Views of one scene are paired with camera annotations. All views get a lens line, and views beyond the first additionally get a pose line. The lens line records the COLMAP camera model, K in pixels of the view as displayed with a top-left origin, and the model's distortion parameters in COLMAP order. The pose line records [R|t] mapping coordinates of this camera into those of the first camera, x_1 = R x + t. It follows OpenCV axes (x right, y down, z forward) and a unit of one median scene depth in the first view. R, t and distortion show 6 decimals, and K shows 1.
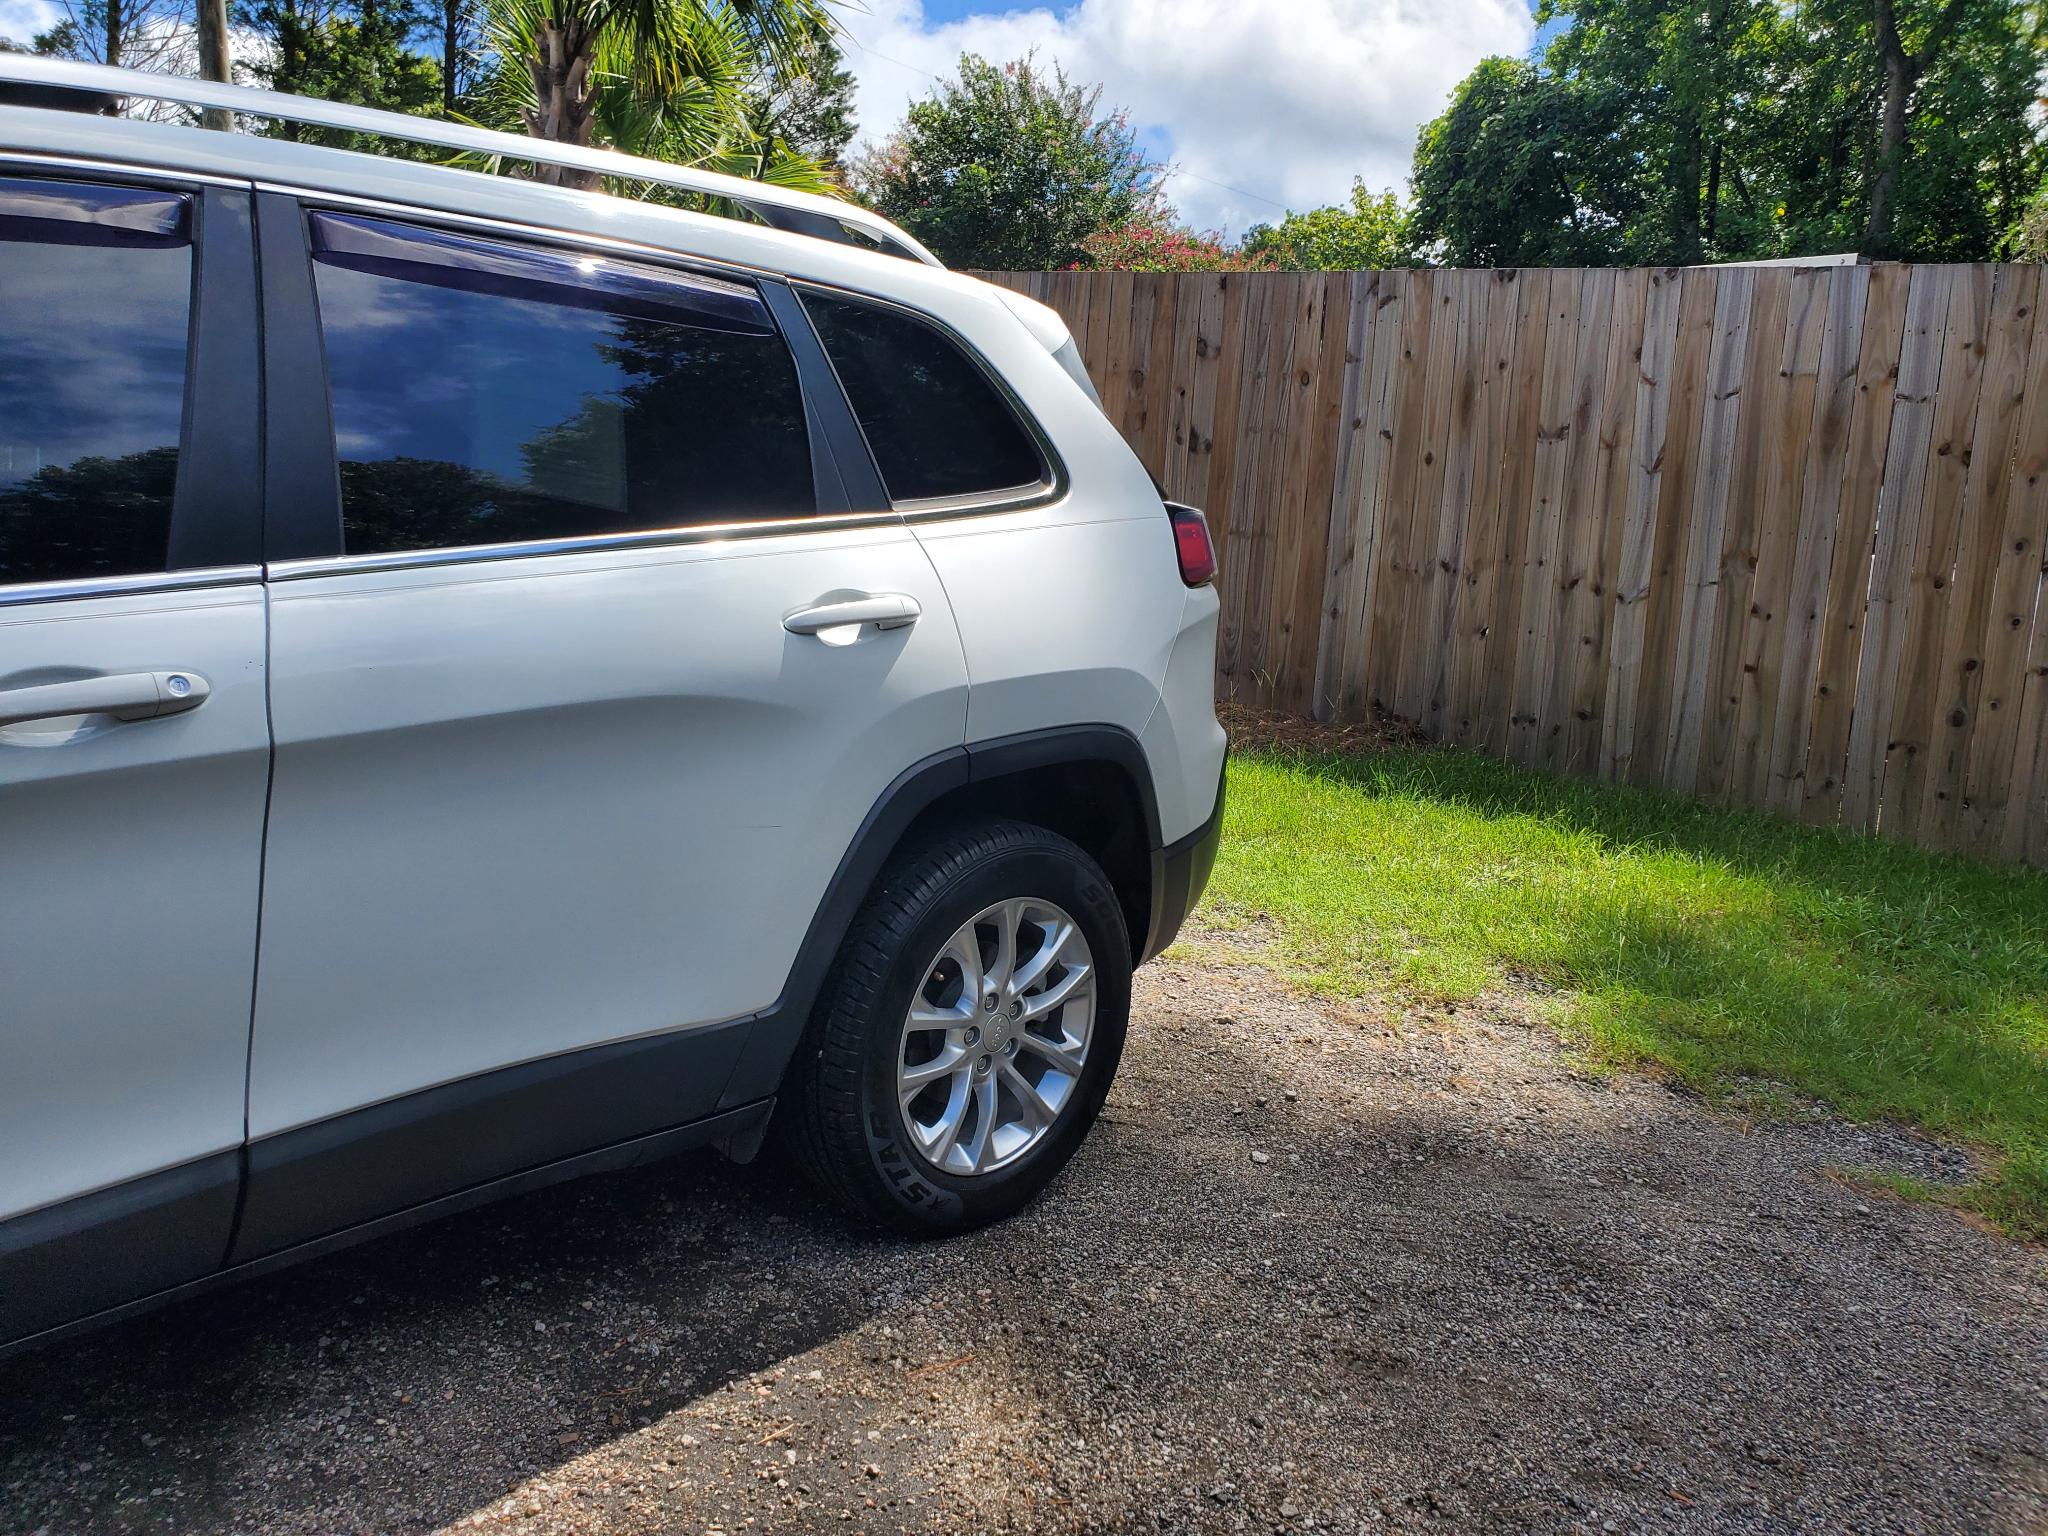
lens RADIAL K [[1579.6, 0, 1011.4], [0, 1579.6, 763.3], [0, 0, 1]] dist [0.009281, 0.011939]
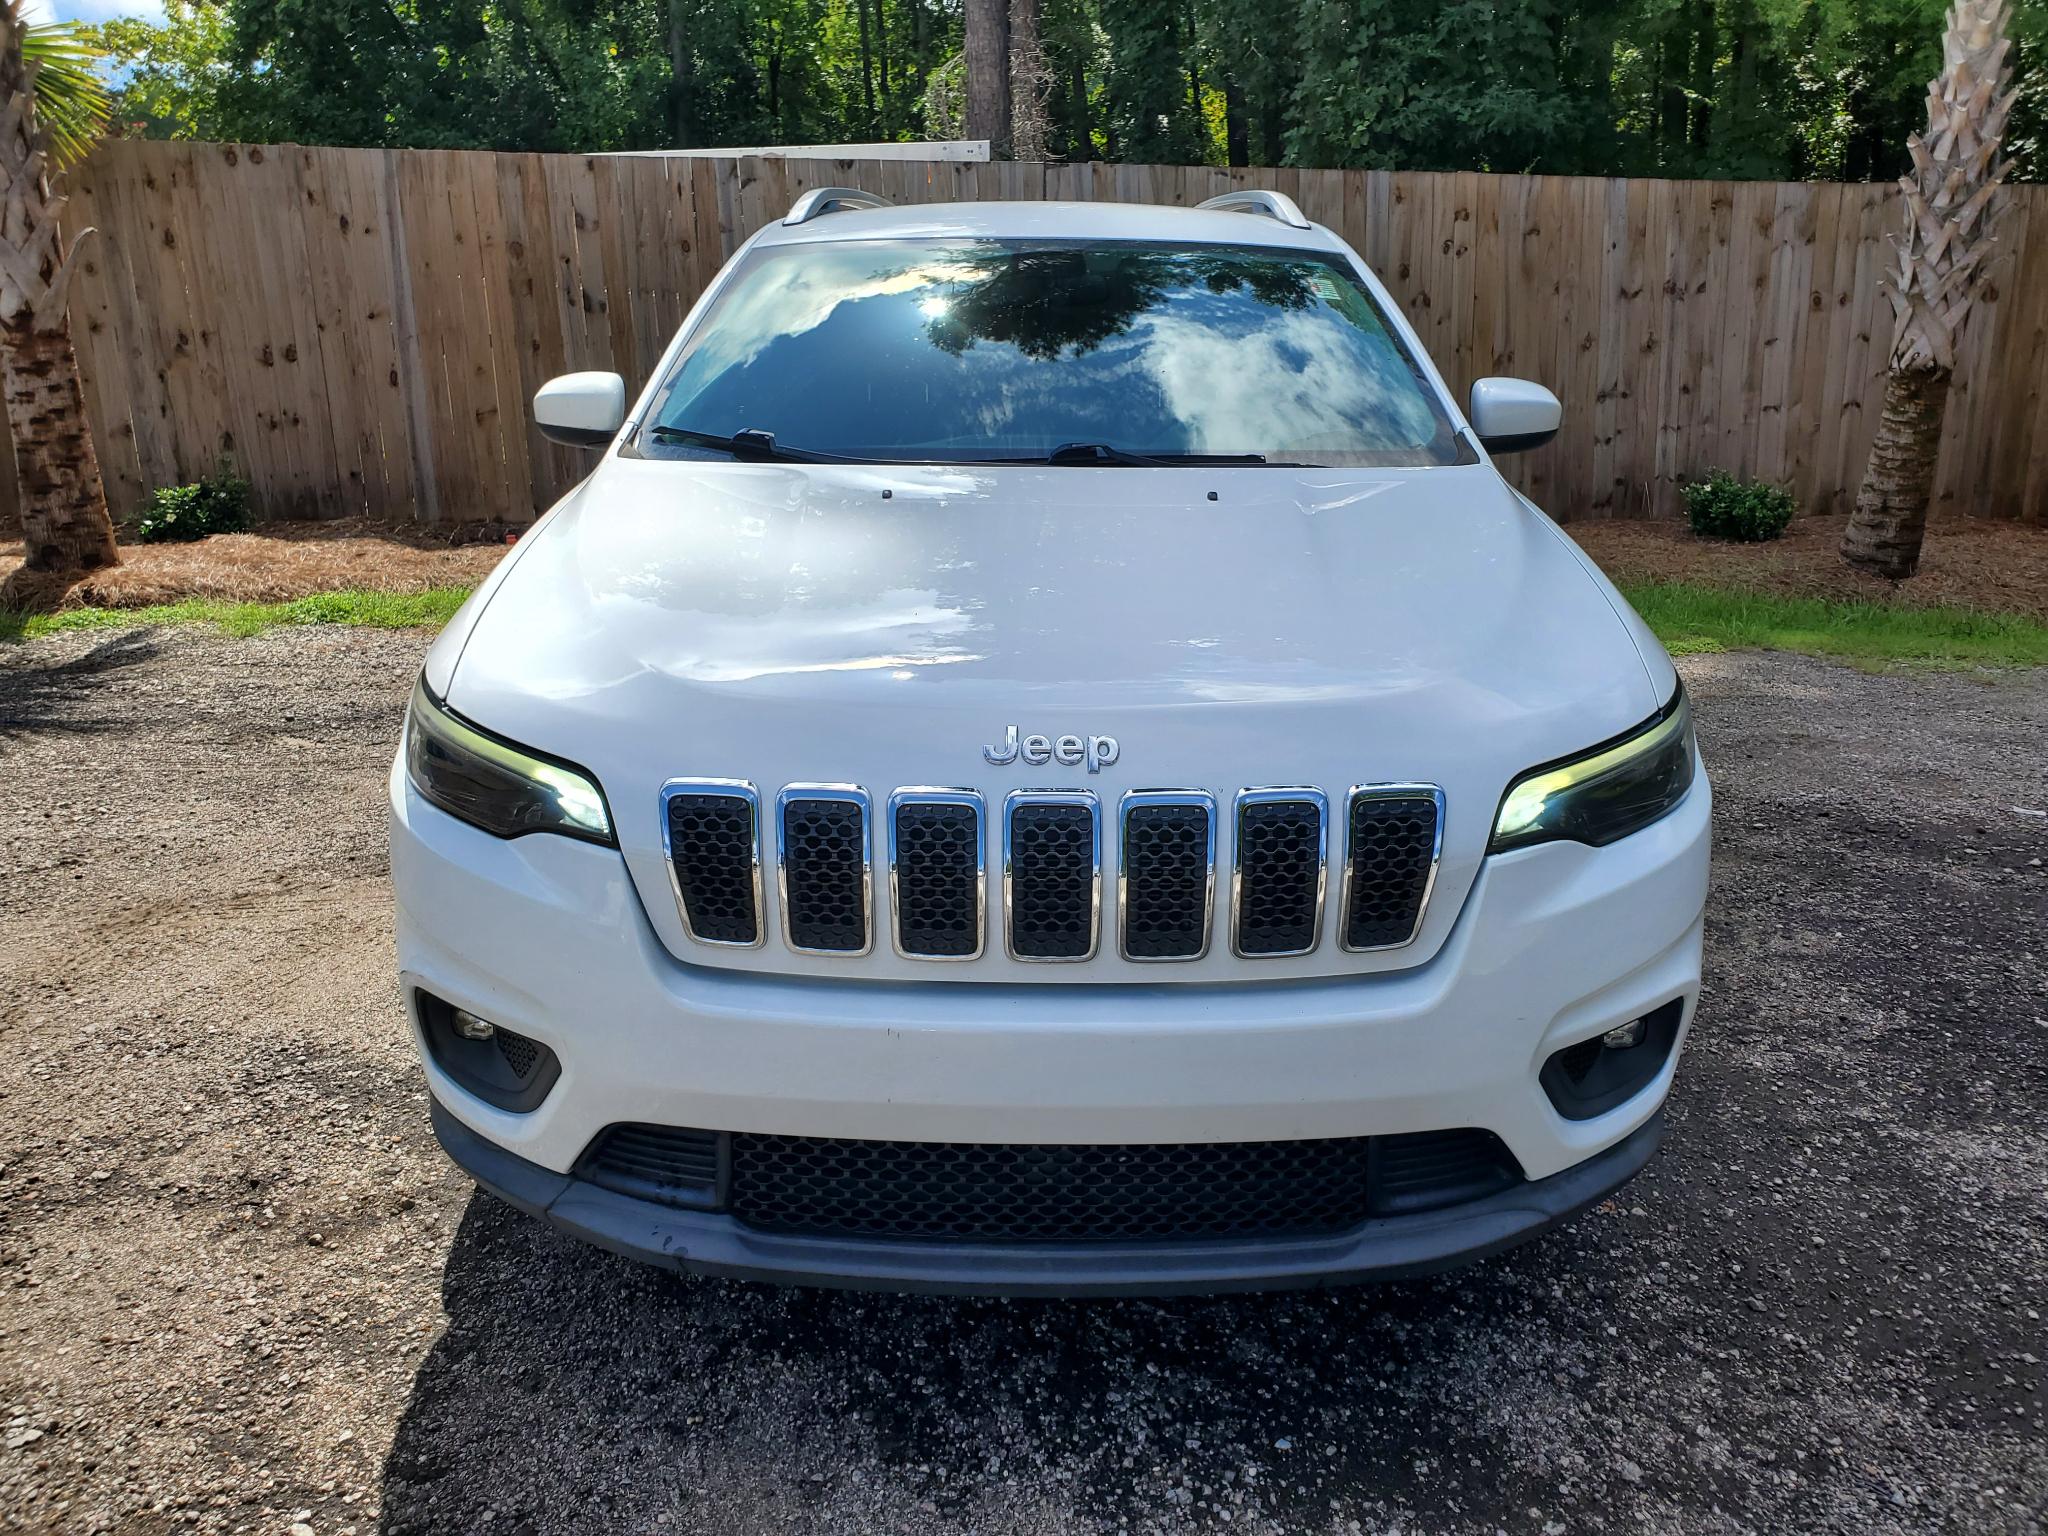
lens RADIAL K [[1604.8, 0, 1020.9], [0, 1604.8, 762.9], [0, 0, 1]] dist [-0.005630, 0.009157]
pose [[0.716559, -0.249105, 0.651528, -0.619995], [0.178825, 0.968444, 0.173601, -0.031981], [-0.674214, -0.007886, 0.738494, -0.095375]]
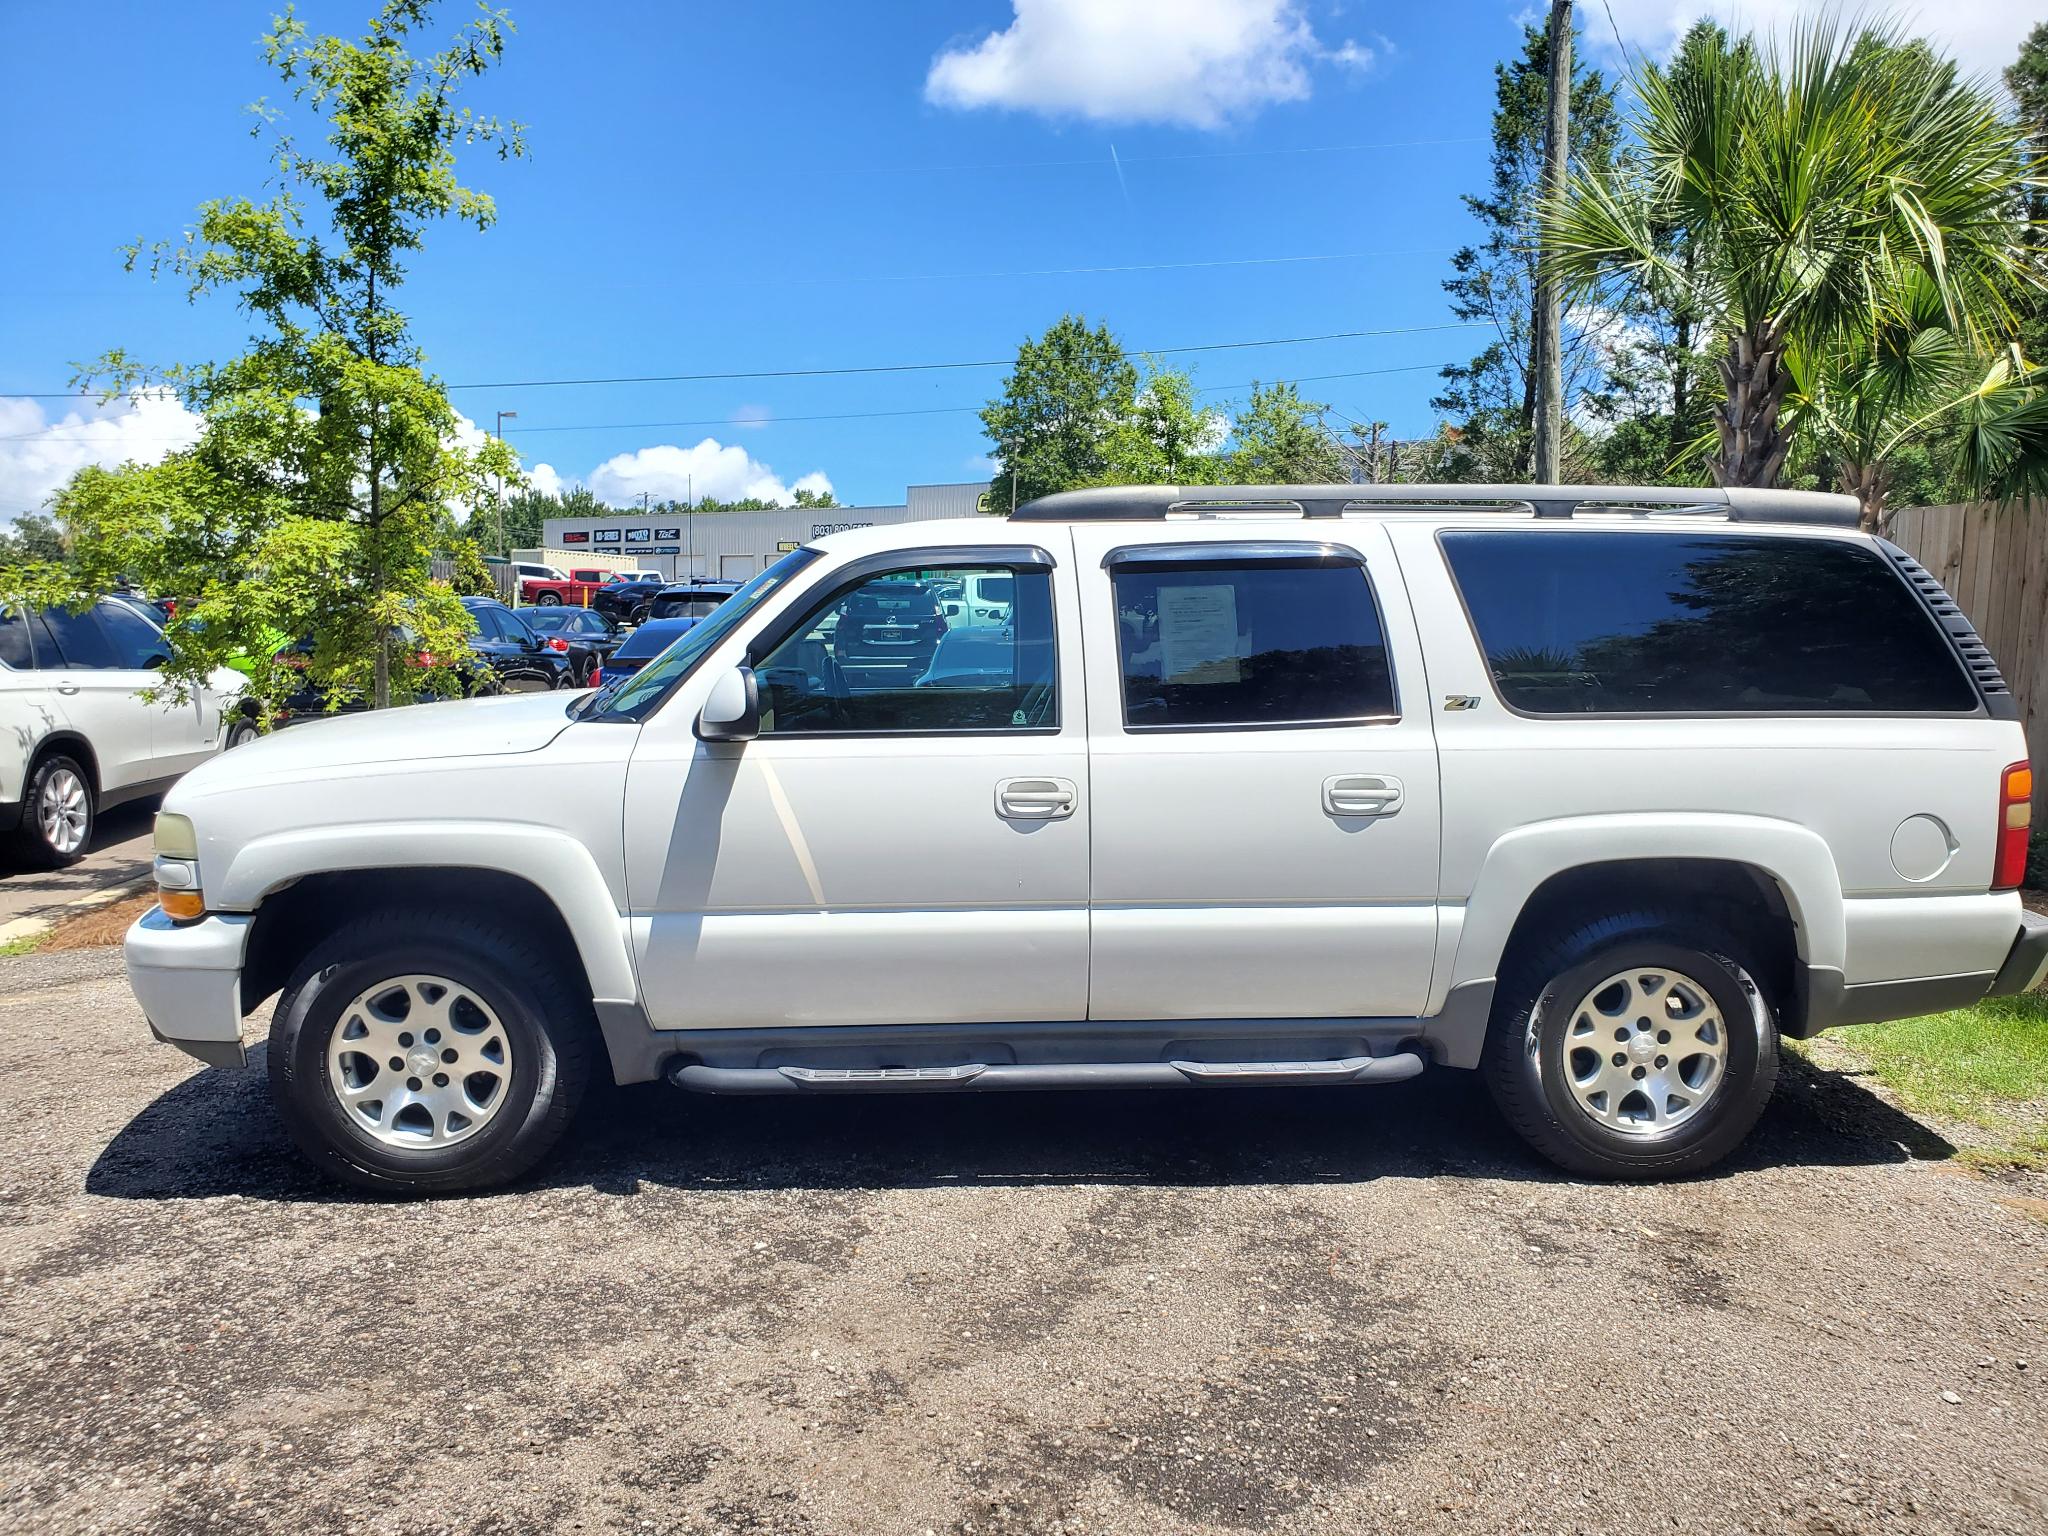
lens RADIAL K [[1606.3, 0, 1055.8], [0, 1606.3, 759.6], [0, 0, 1]] dist [0.001159, 0.029870]
pose [[0.682158, 0.005274, -0.731186, 0.235384], [-0.106015, 0.990121, -0.091765, -0.004972], [0.723479, 0.140115, 0.675978, -0.097489]]
